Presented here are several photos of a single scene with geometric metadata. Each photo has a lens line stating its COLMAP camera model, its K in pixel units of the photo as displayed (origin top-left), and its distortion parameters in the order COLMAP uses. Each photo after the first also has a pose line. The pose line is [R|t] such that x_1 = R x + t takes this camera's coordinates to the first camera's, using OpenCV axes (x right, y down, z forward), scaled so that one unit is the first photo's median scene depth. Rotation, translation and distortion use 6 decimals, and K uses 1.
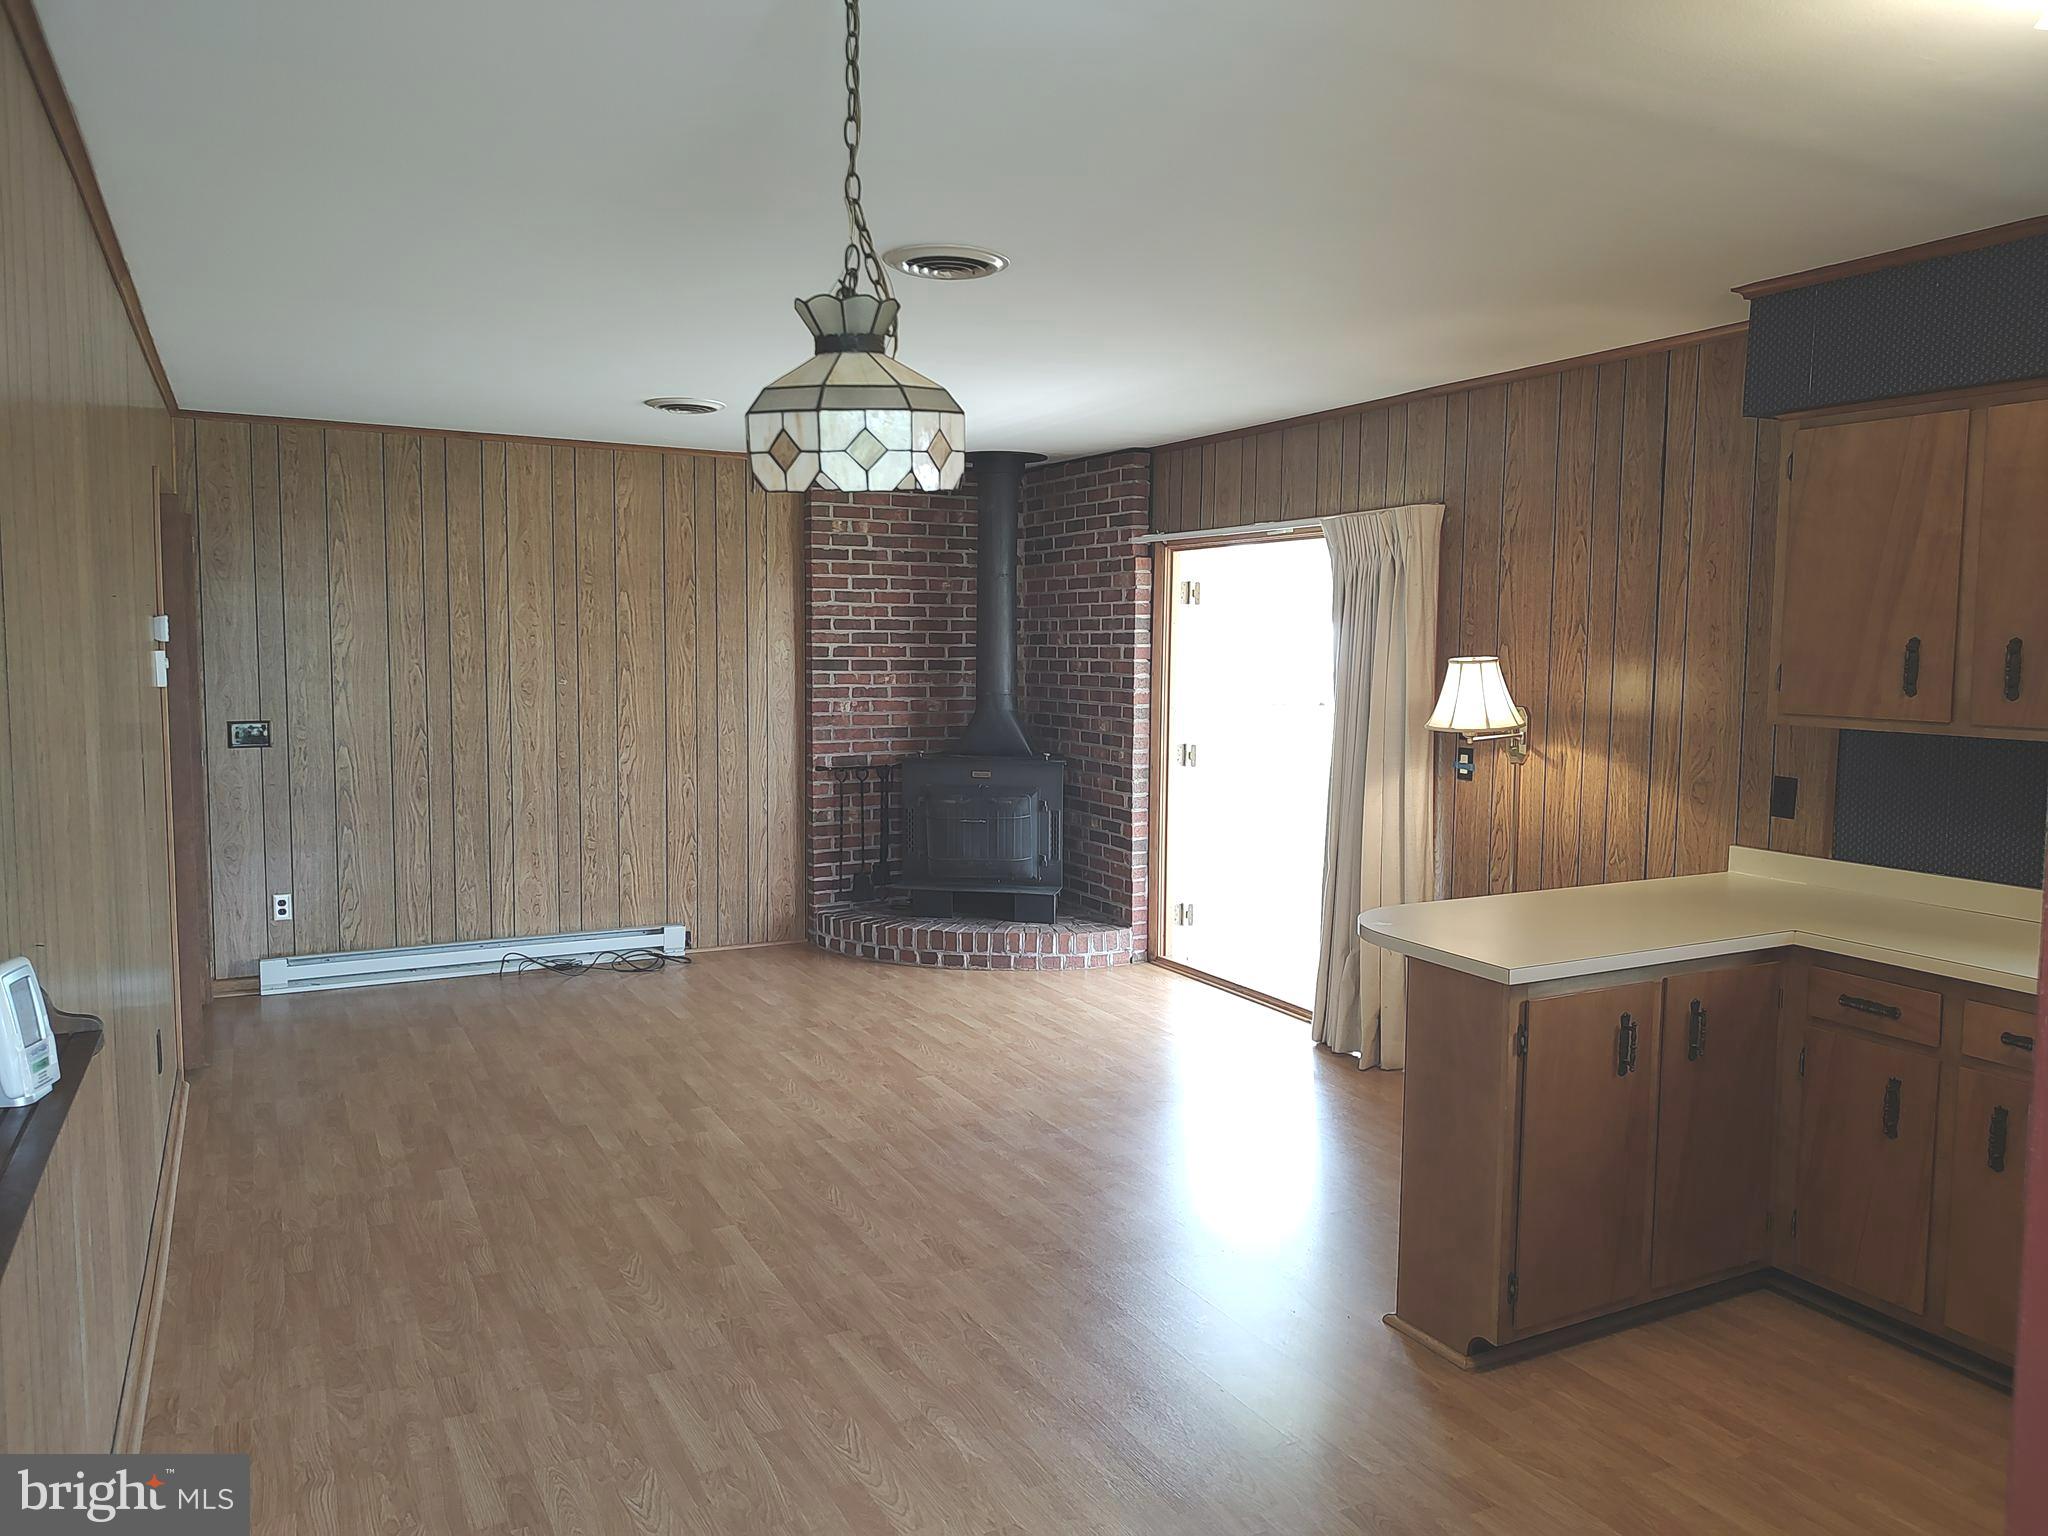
lens RADIAL K [[1456.0, 0, 1022.0], [0, 1456.0, 758.7], [0, 0, 1]] dist [0.040504, -0.052428]
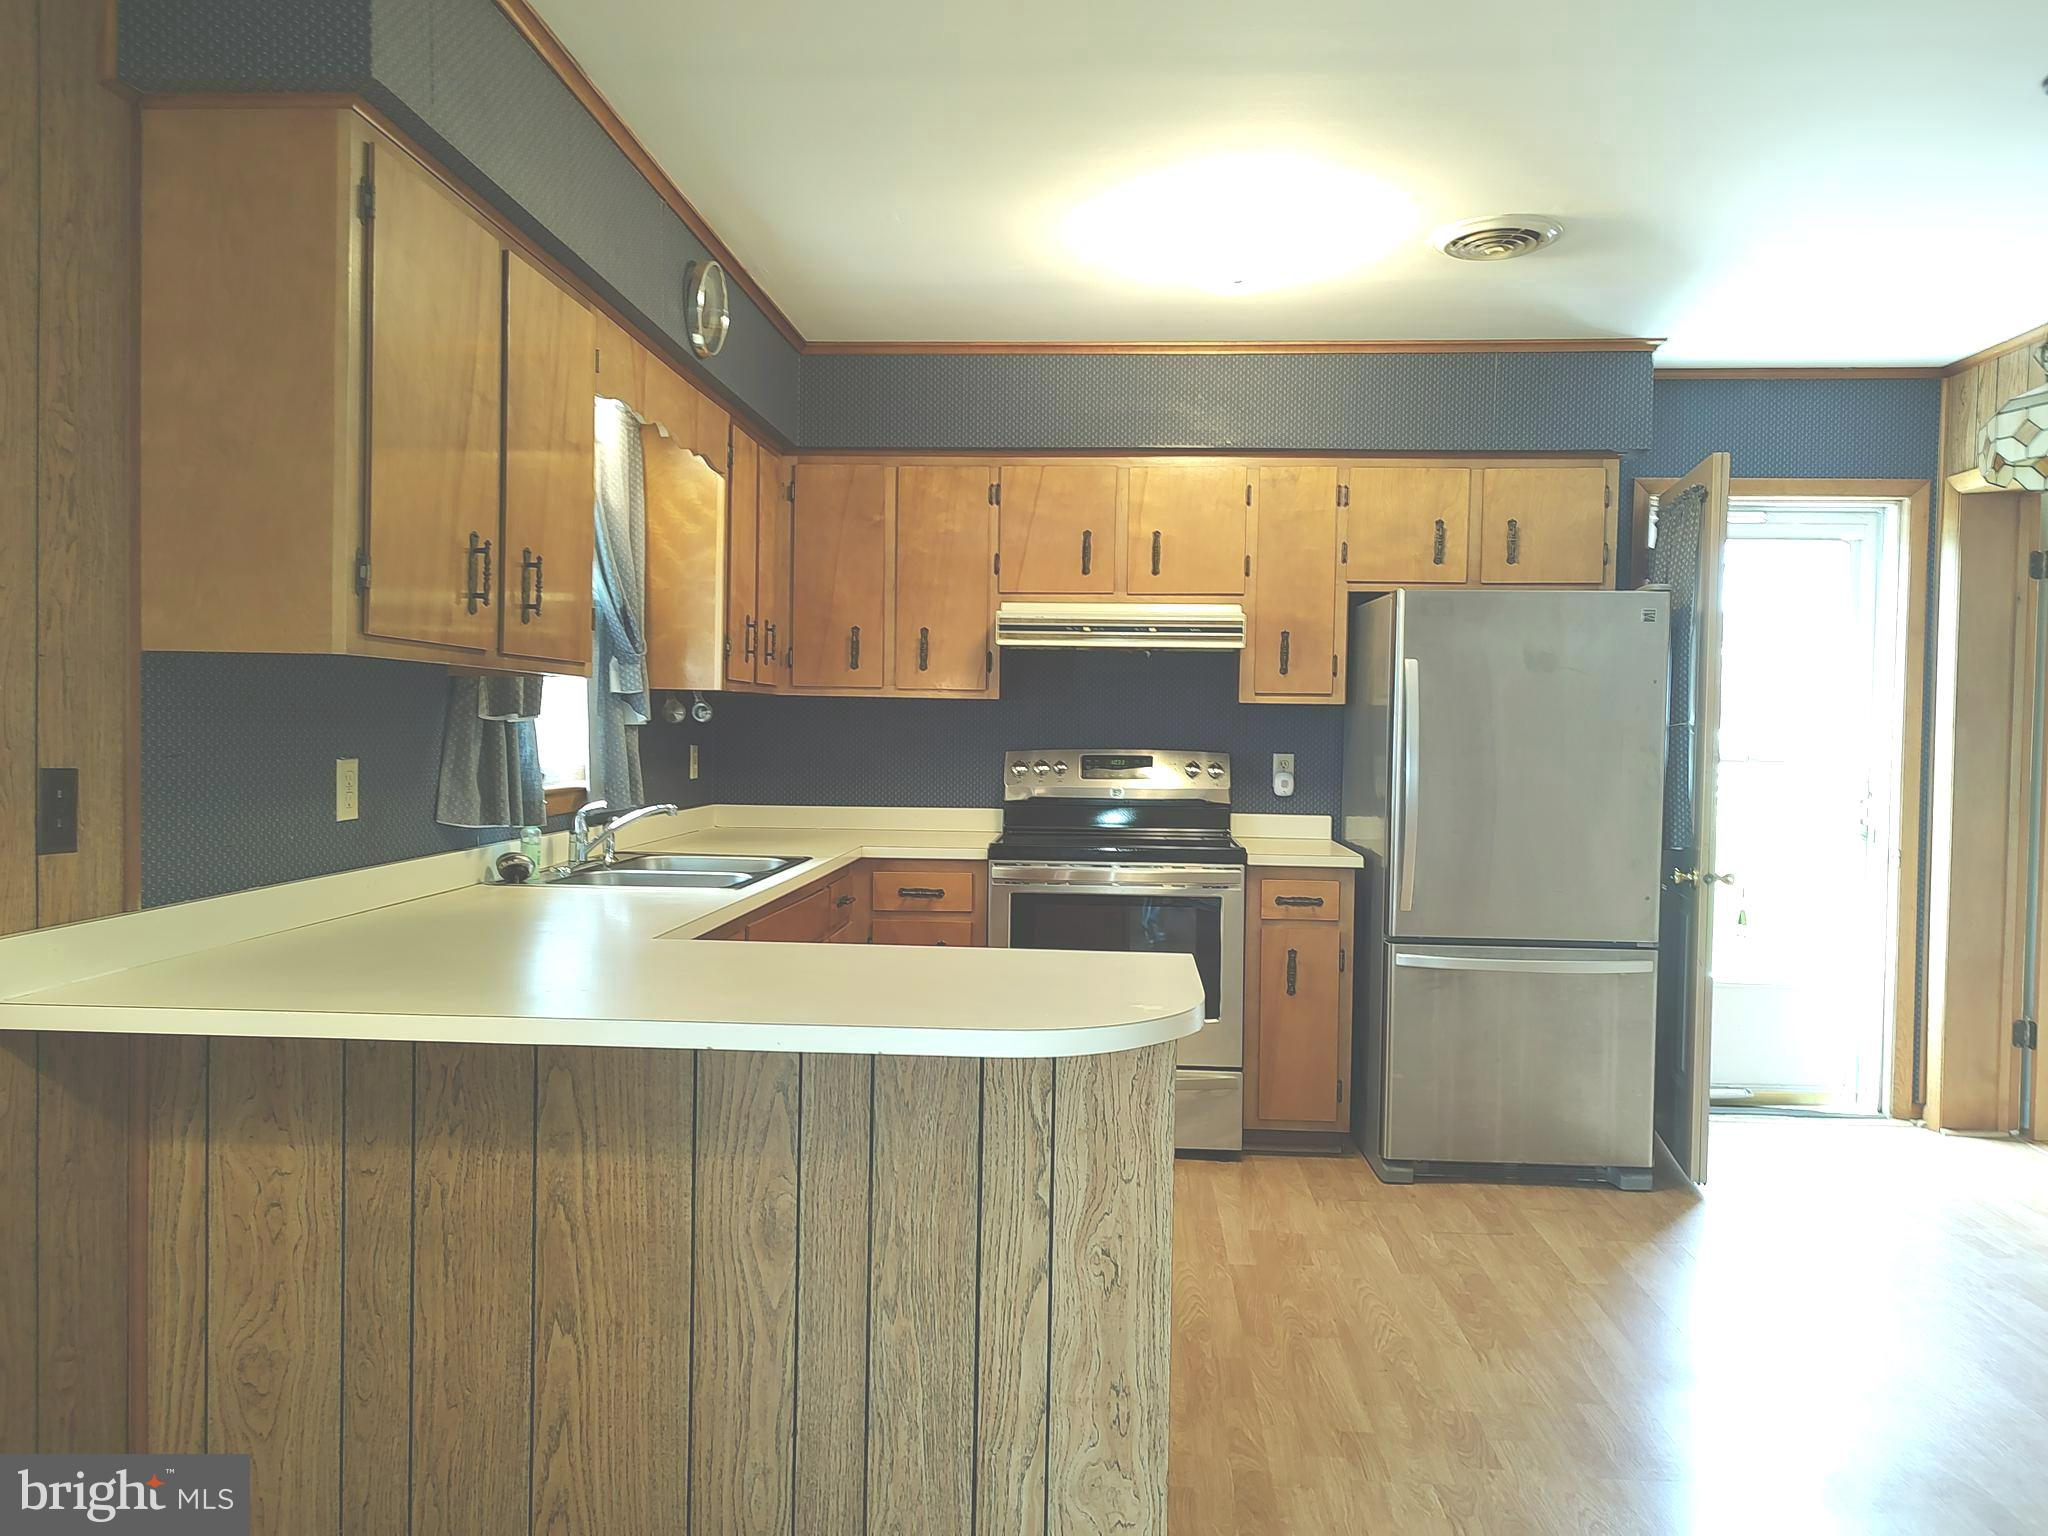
lens RADIAL K [[1447.9, 0, 1023.1], [0, 1447.9, 761.6], [0, 0, 1]] dist [0.042121, -0.047707]
pose [[-0.852373, -0.032500, 0.521924, 0.002140], [0.022515, 0.994861, 0.098720, -0.019209], [-0.522450, 0.095897, -0.847260, 0.804130]]
